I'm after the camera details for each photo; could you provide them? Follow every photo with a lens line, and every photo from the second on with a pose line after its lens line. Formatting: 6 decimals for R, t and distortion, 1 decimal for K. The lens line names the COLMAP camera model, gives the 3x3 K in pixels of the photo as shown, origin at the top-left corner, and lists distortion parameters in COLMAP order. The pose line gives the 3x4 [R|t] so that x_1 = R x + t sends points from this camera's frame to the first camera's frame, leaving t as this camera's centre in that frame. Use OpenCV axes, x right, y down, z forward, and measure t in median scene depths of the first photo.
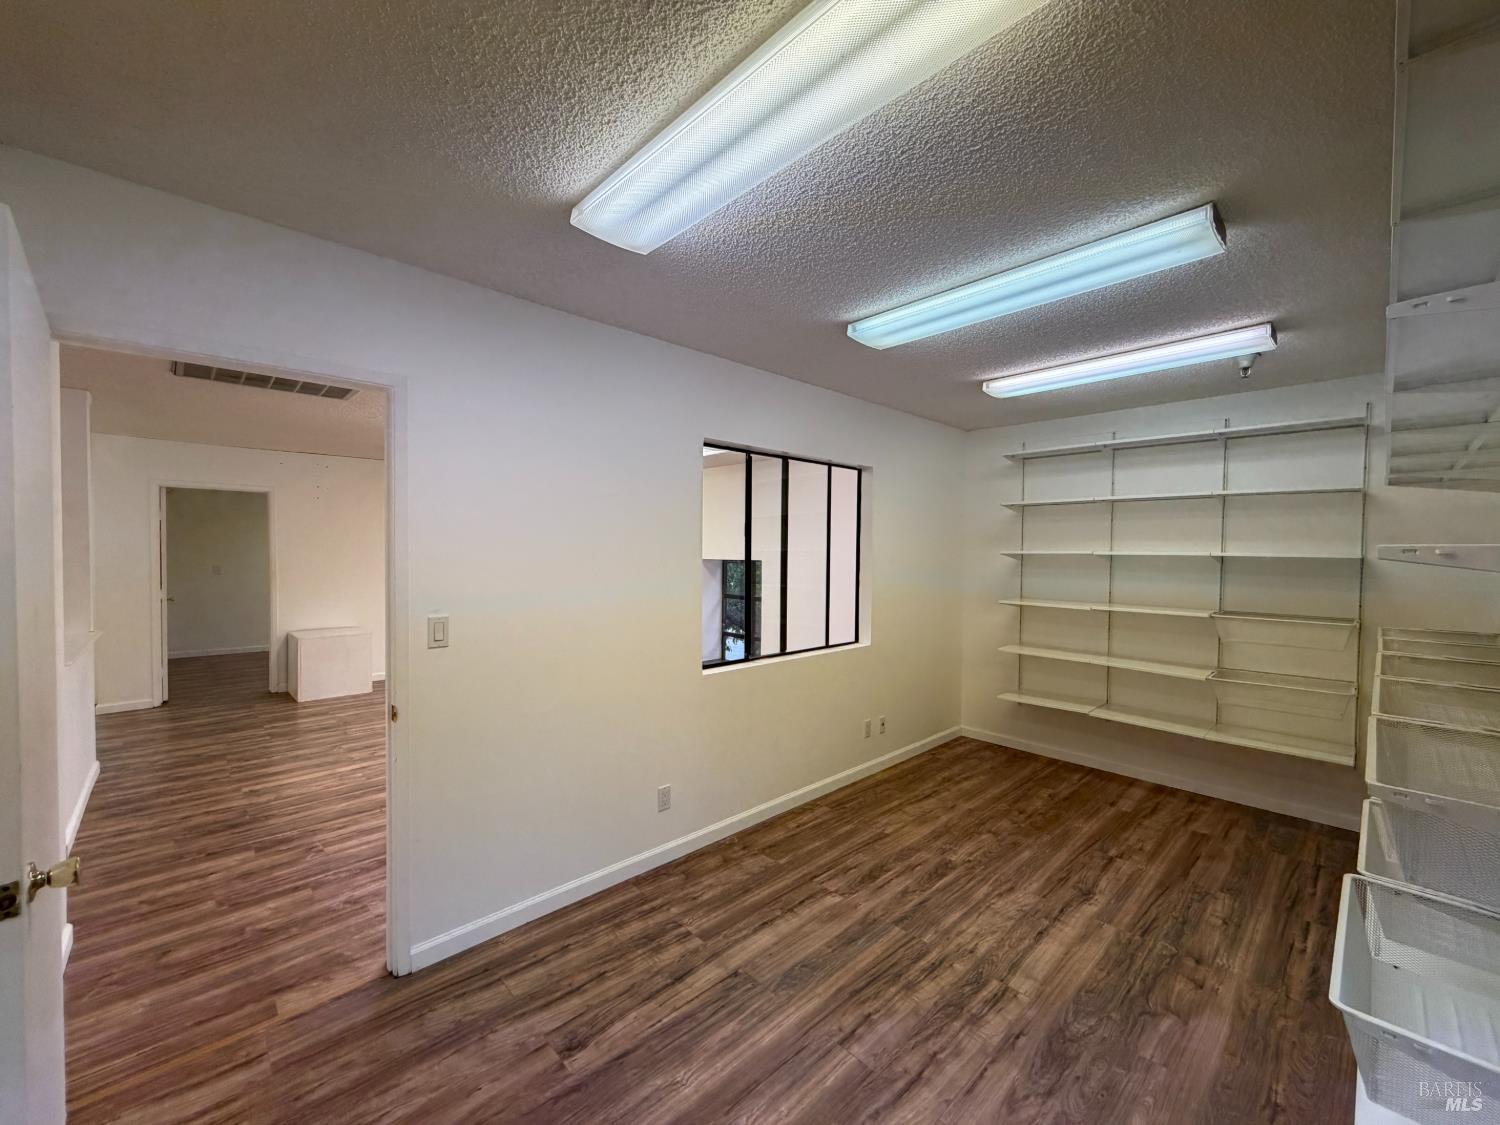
lens RADIAL K [[600.2, 0, 744.9], [0, 600.2, 563.4], [0, 0, 1]] dist [0.000199, 0.000248]
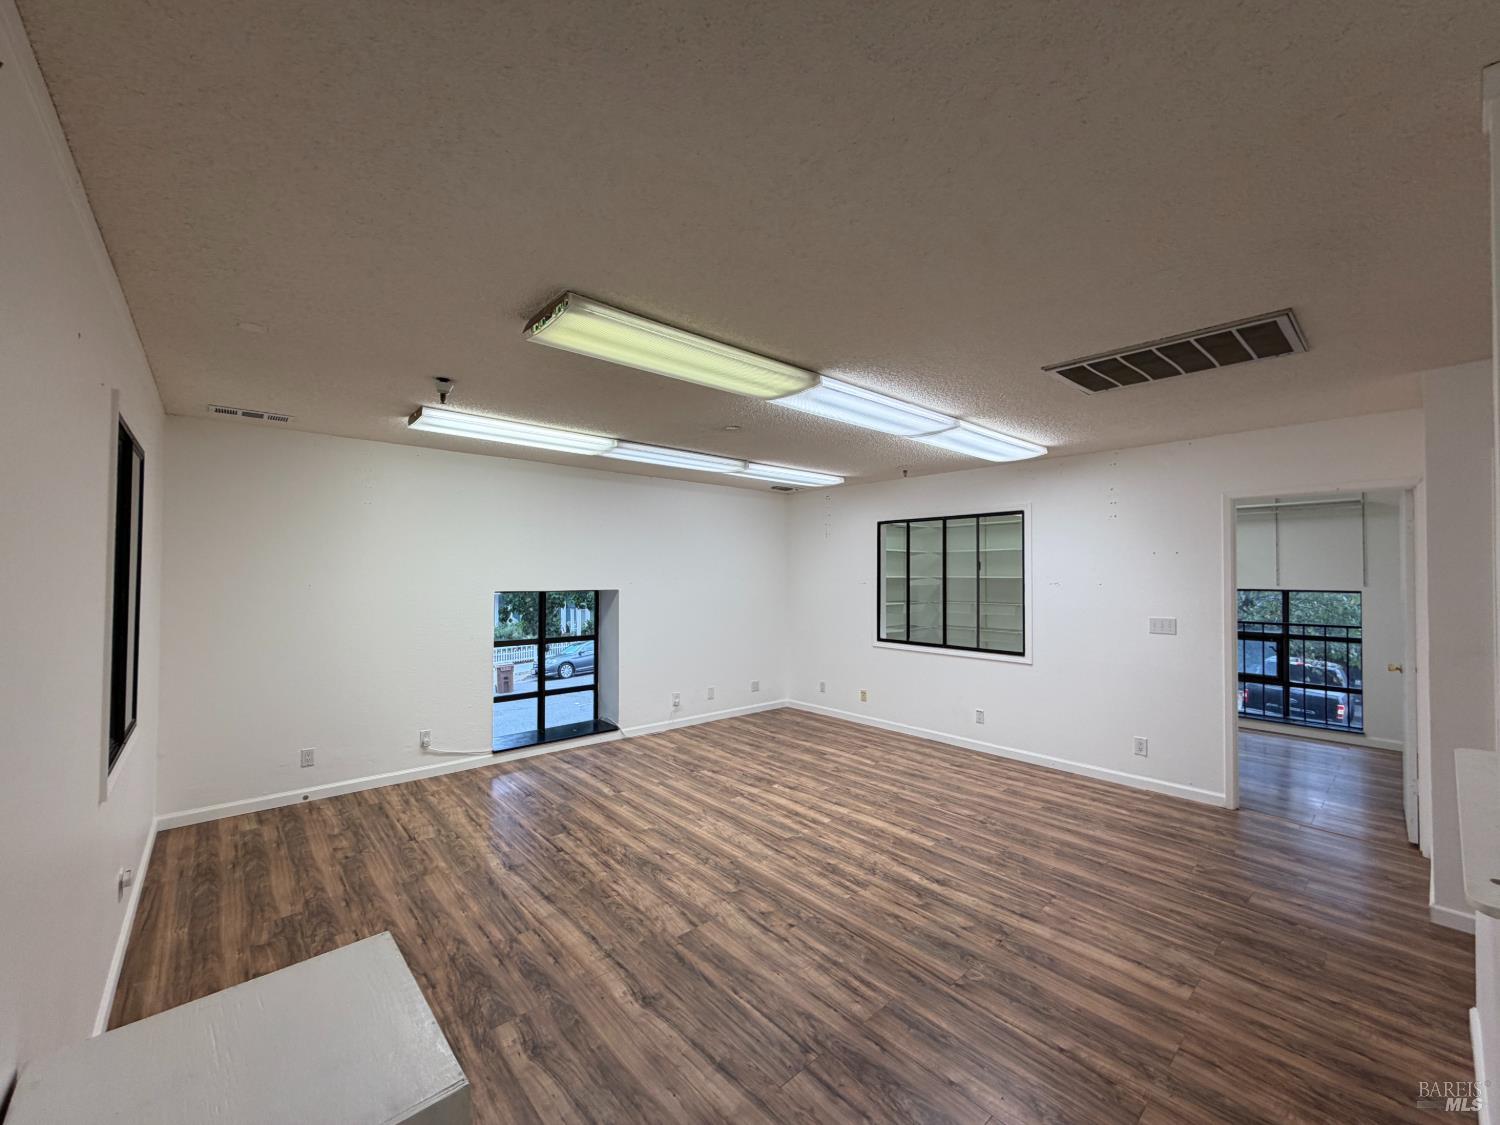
lens RADIAL K [[600.2, 0, 744.9], [0, 600.2, 563.4], [0, 0, 1]] dist [0.000199, 0.000248]
pose [[0.037707, 0.008341, 0.999254, -1.200449], [0.021061, 0.999736, -0.009139, -0.045042], [-0.999067, 0.021390, 0.037522, 1.165176]]
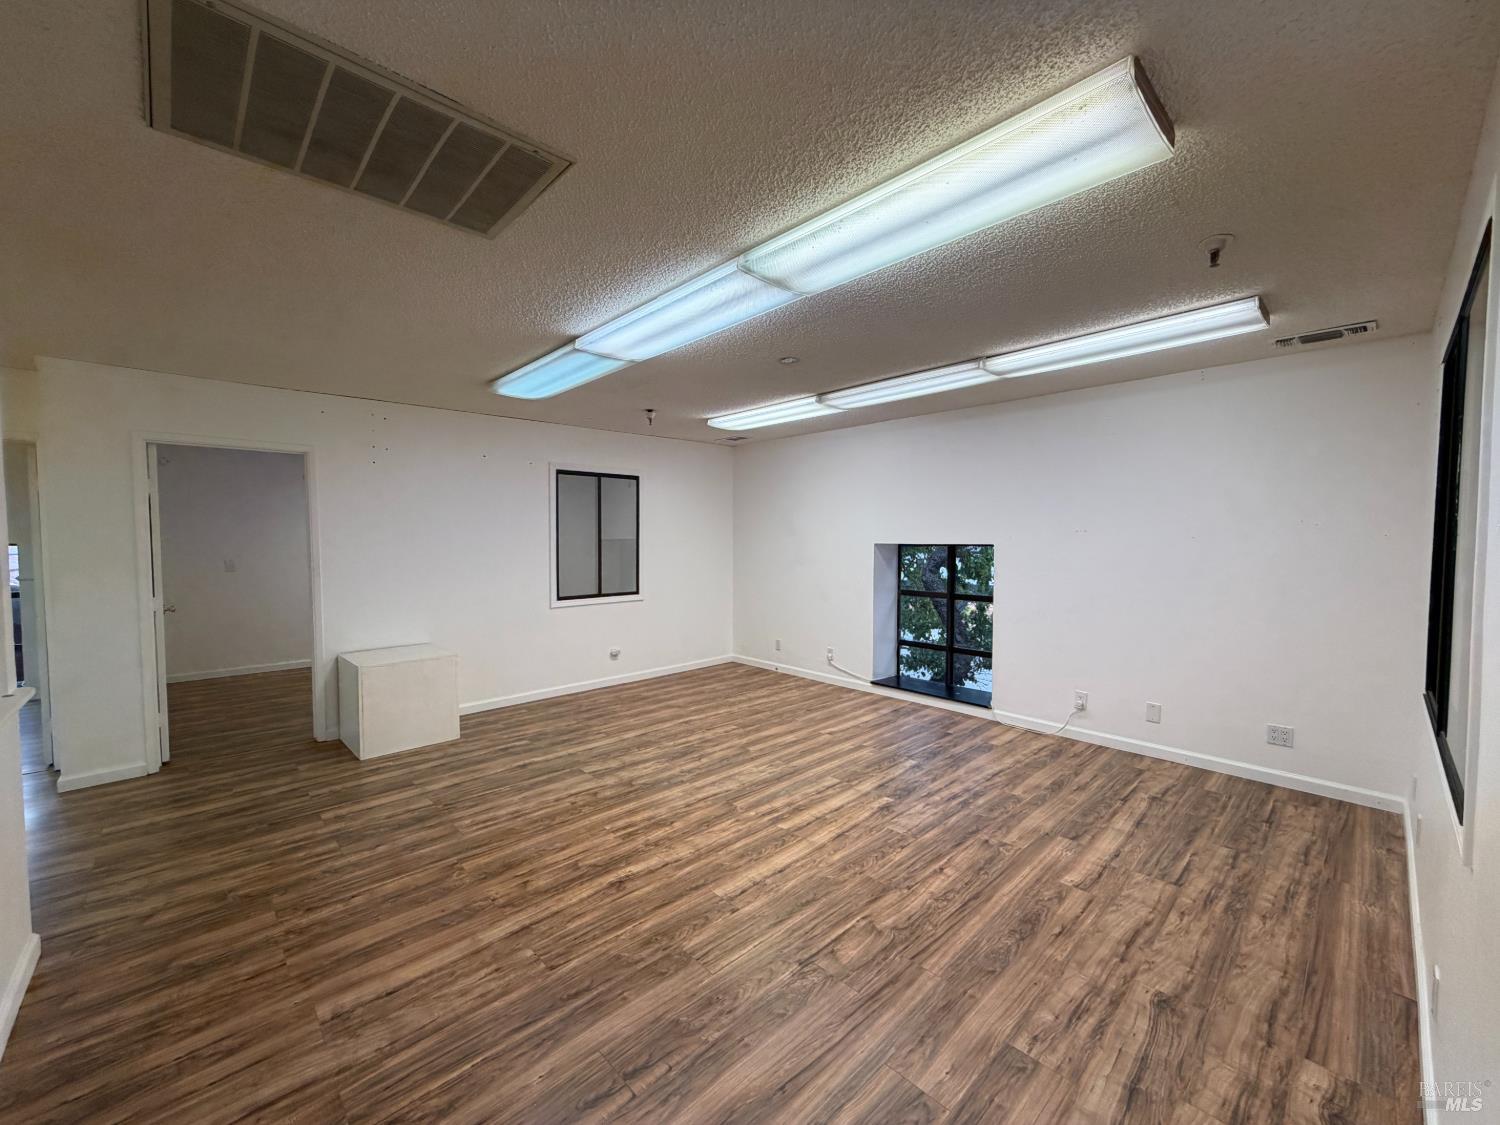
lens RADIAL K [[600.2, 0, 744.9], [0, 600.2, 563.4], [0, 0, 1]] dist [0.000199, 0.000248]
pose [[0.999935, -0.010969, -0.002980, -0.393781], [0.011030, 0.999713, 0.021253, -0.001457], [0.002746, -0.021284, 0.999770, 0.421954]]
